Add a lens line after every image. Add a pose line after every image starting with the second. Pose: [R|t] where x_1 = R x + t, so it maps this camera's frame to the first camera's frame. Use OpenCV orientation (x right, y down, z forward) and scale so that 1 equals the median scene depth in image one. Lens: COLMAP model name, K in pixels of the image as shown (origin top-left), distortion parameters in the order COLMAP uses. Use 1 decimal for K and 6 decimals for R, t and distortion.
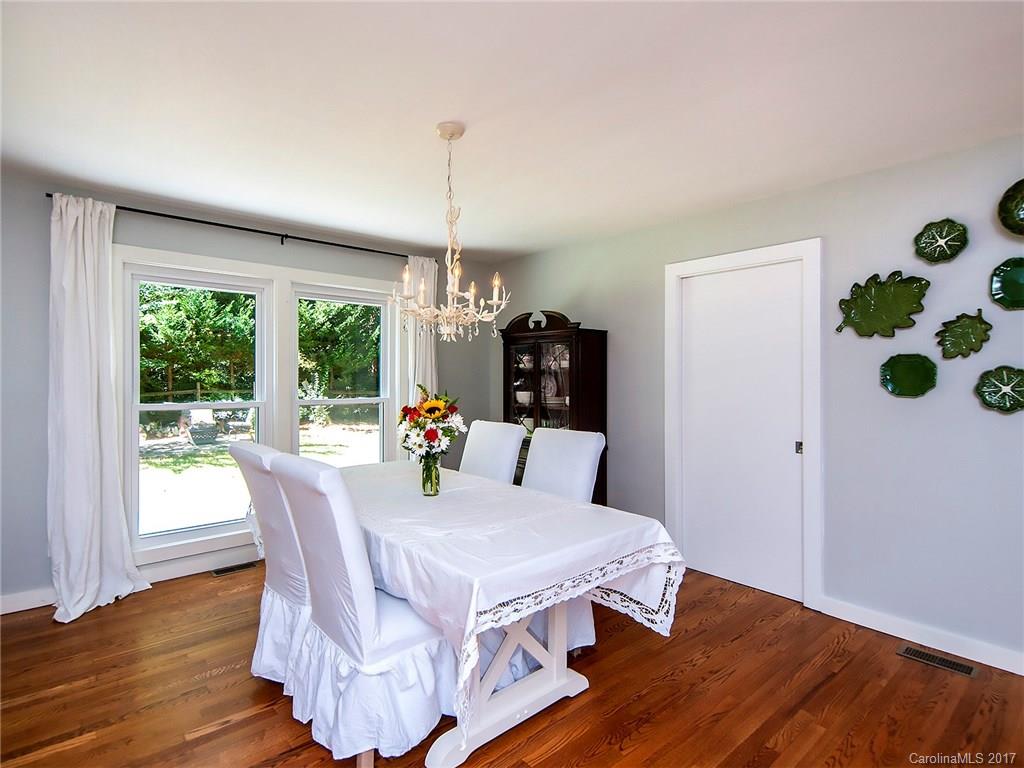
lens RADIAL K [[530.7, 0, 511.0], [0, 530.7, 380.0], [0, 0, 1]] dist [0.021745, -0.000383]
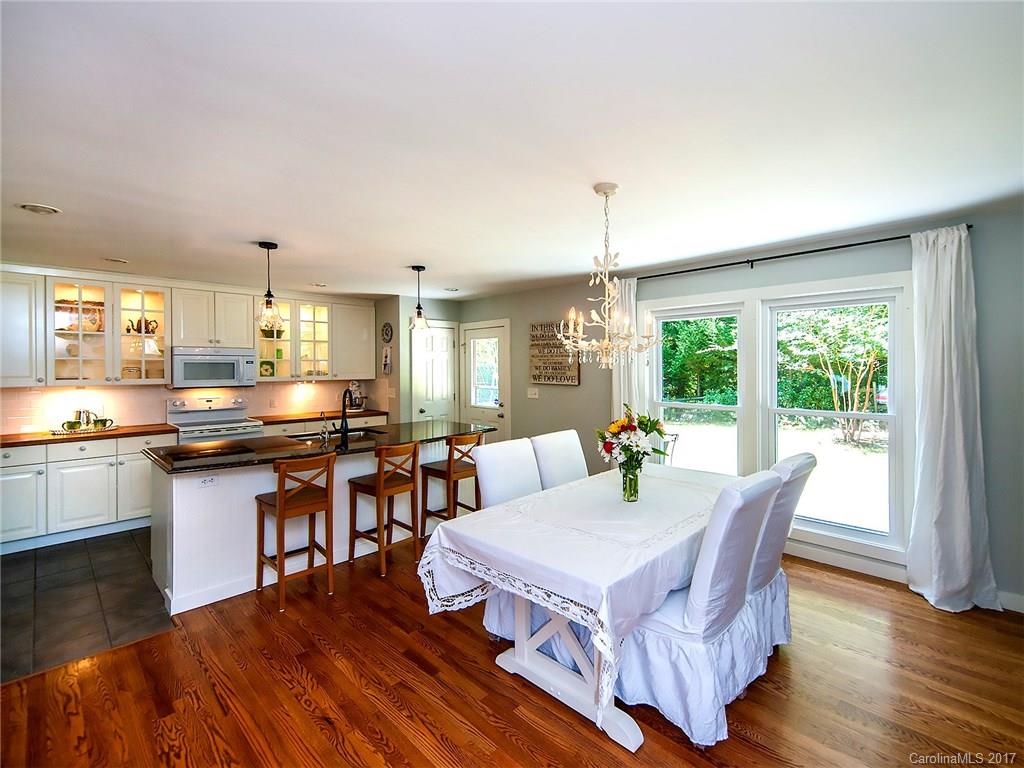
lens RADIAL K [[472.0, 0, 508.7], [0, 472.0, 369.4], [0, 0, 1]] dist [0.031626, -0.014102]
pose [[0.060486, 0.007199, -0.998143, 0.891941], [-0.002336, 0.999972, 0.007070, -0.076953], [0.998166, 0.001904, 0.060501, 0.701304]]
